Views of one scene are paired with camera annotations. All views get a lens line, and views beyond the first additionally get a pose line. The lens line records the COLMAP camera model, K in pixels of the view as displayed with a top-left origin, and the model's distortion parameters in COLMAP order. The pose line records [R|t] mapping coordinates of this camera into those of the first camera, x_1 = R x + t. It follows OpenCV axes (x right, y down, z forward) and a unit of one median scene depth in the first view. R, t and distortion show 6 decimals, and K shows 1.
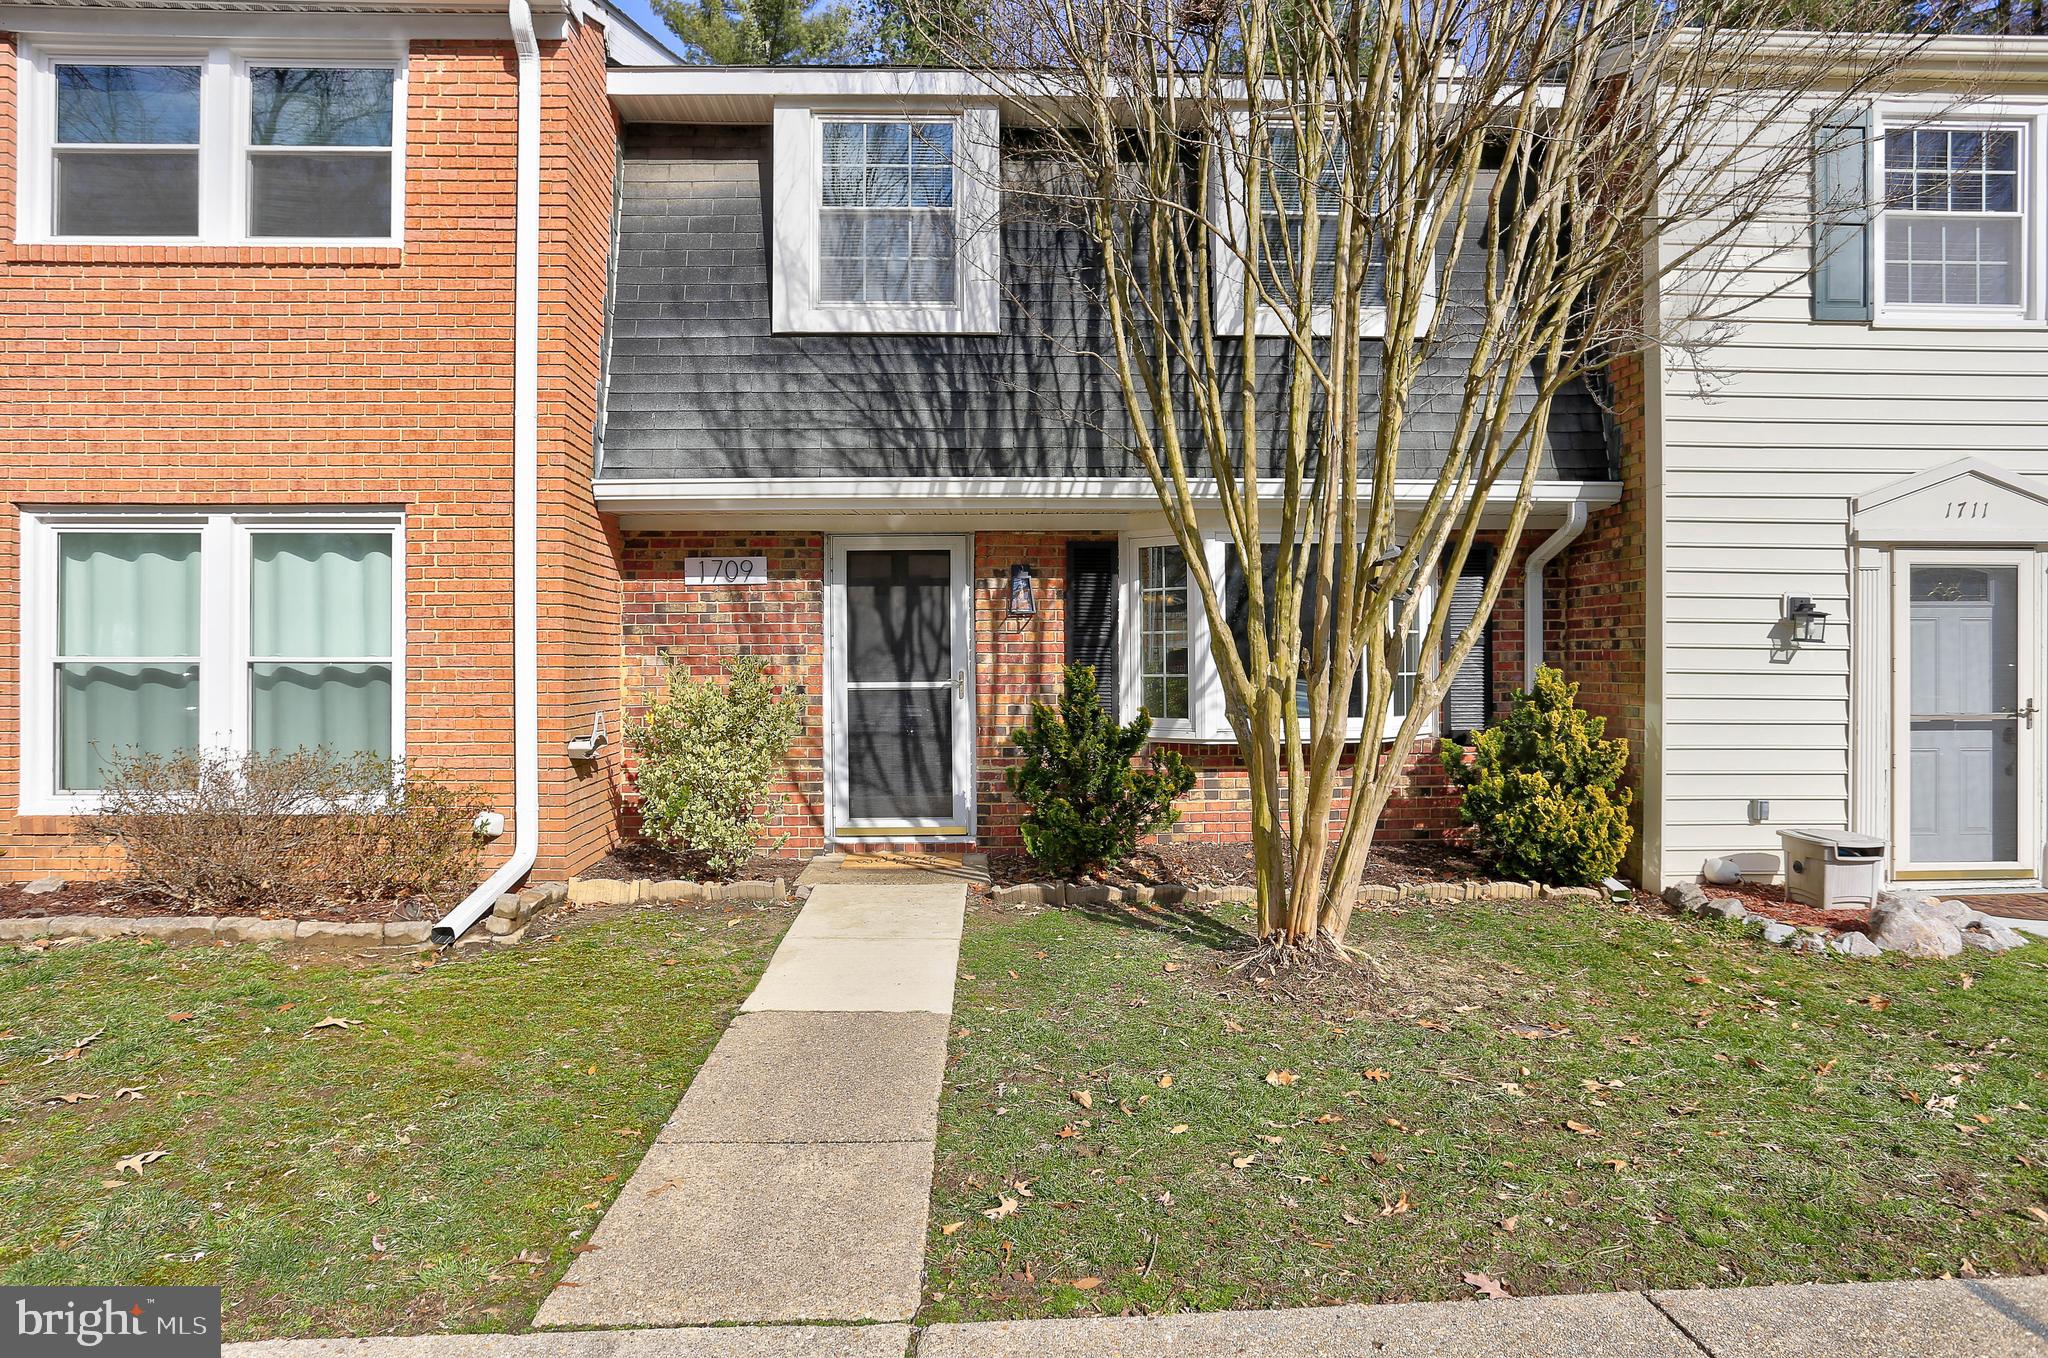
lens RADIAL K [[1249.5, 0, 1023.9], [0, 1249.5, 680.4], [0, 0, 1]] dist [-0.055111, 0.002795]
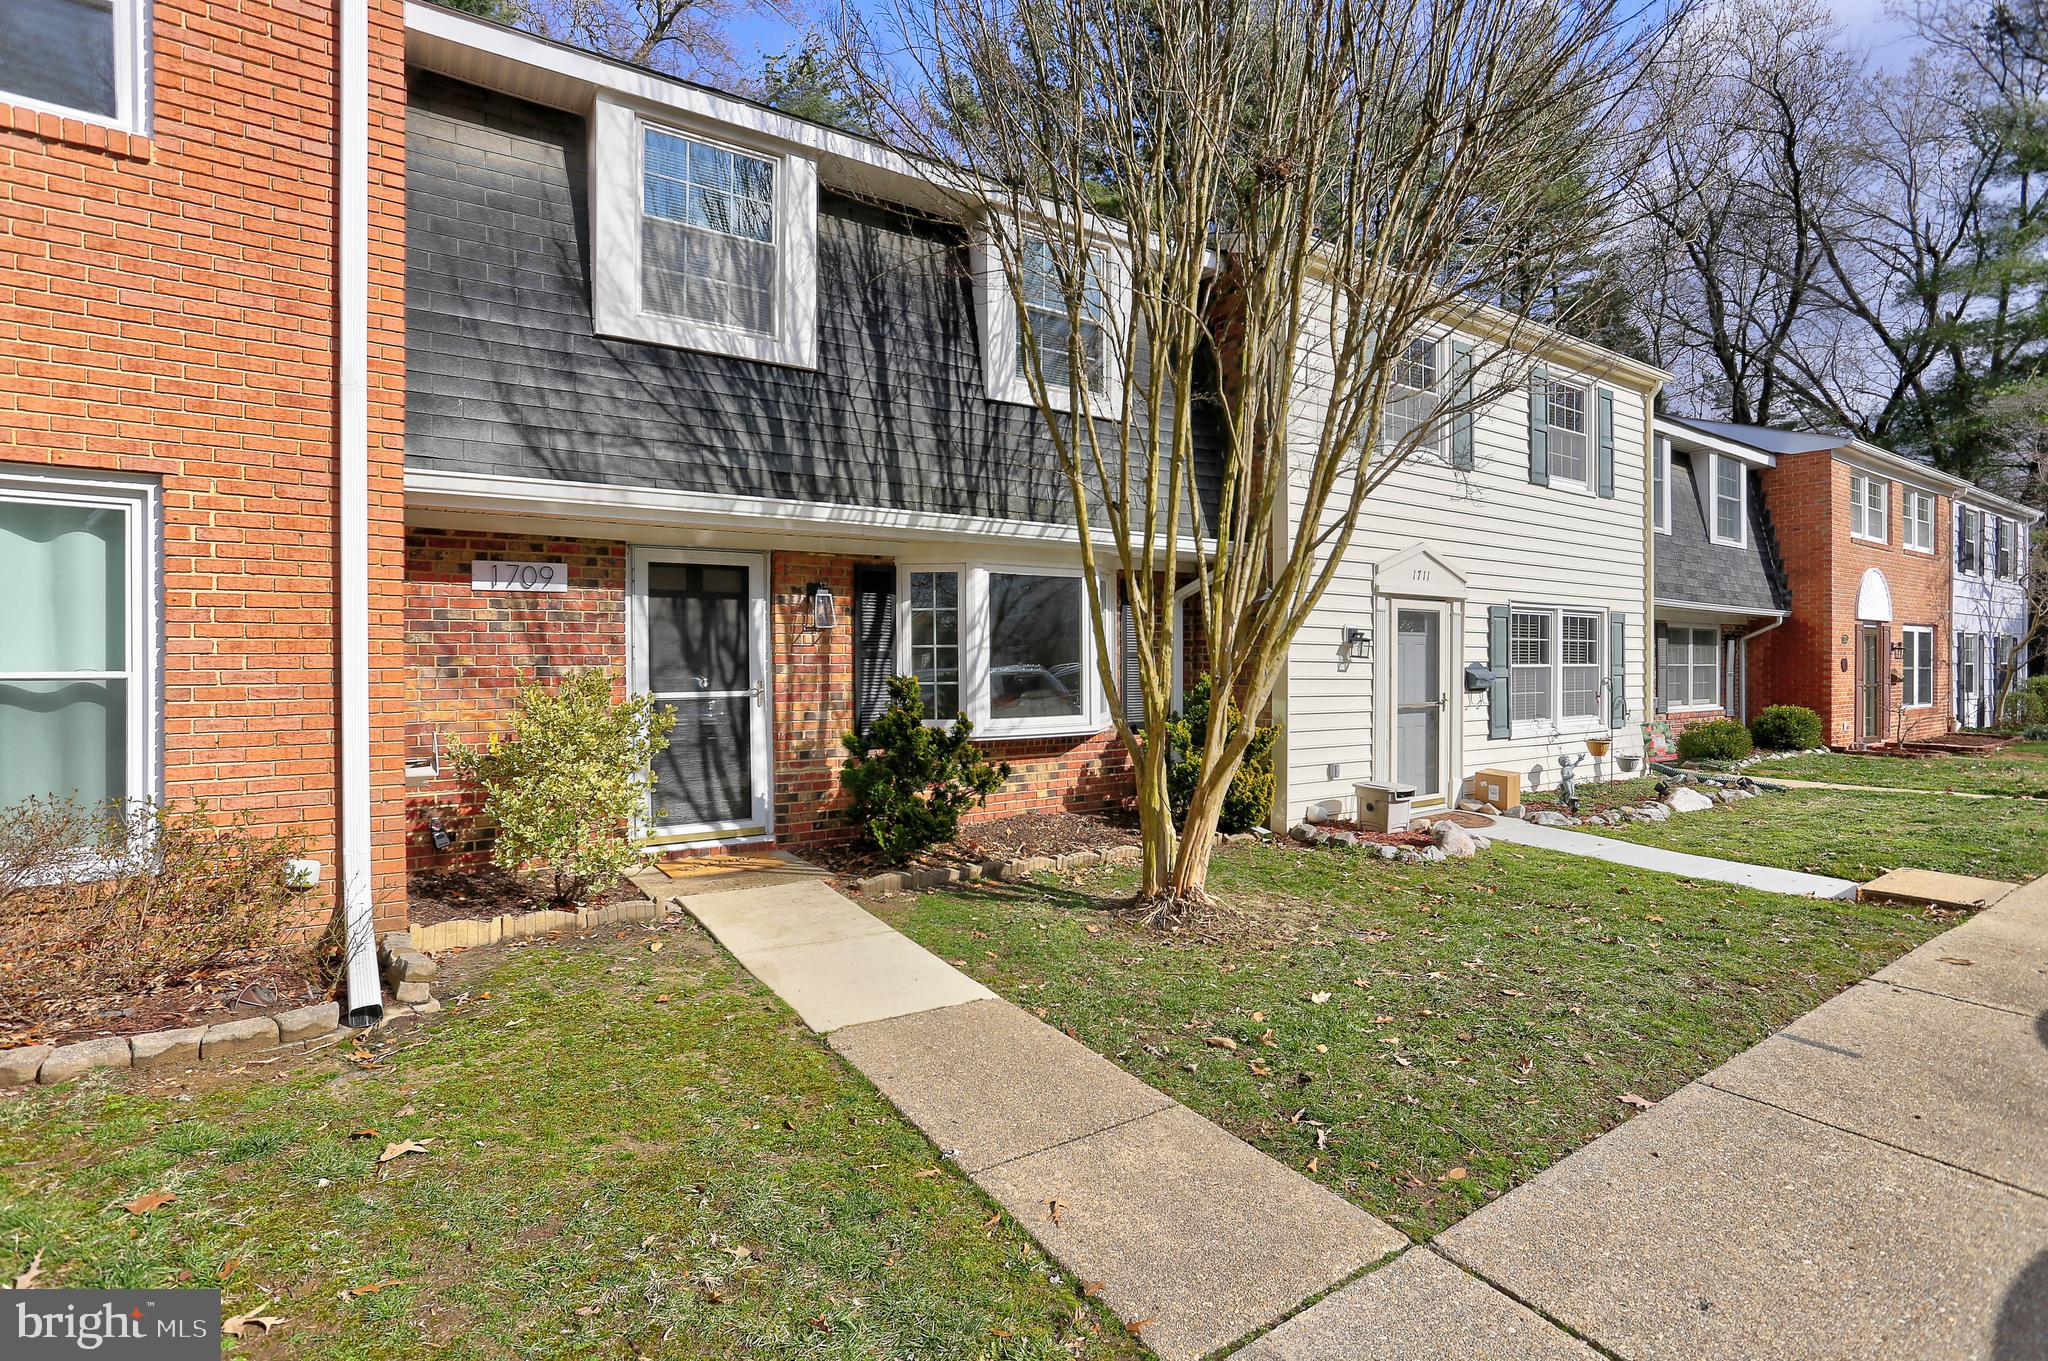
lens RADIAL K [[1038.6, 0, 1028.6], [0, 1038.6, 677.9], [0, 0, 1]] dist [-0.056352, 0.029657]
pose [[0.830307, -0.007386, 0.557258, -0.374635], [0.005064, 0.999971, 0.005708, -0.014692], [-0.557284, -0.001917, 0.830320, 0.151973]]
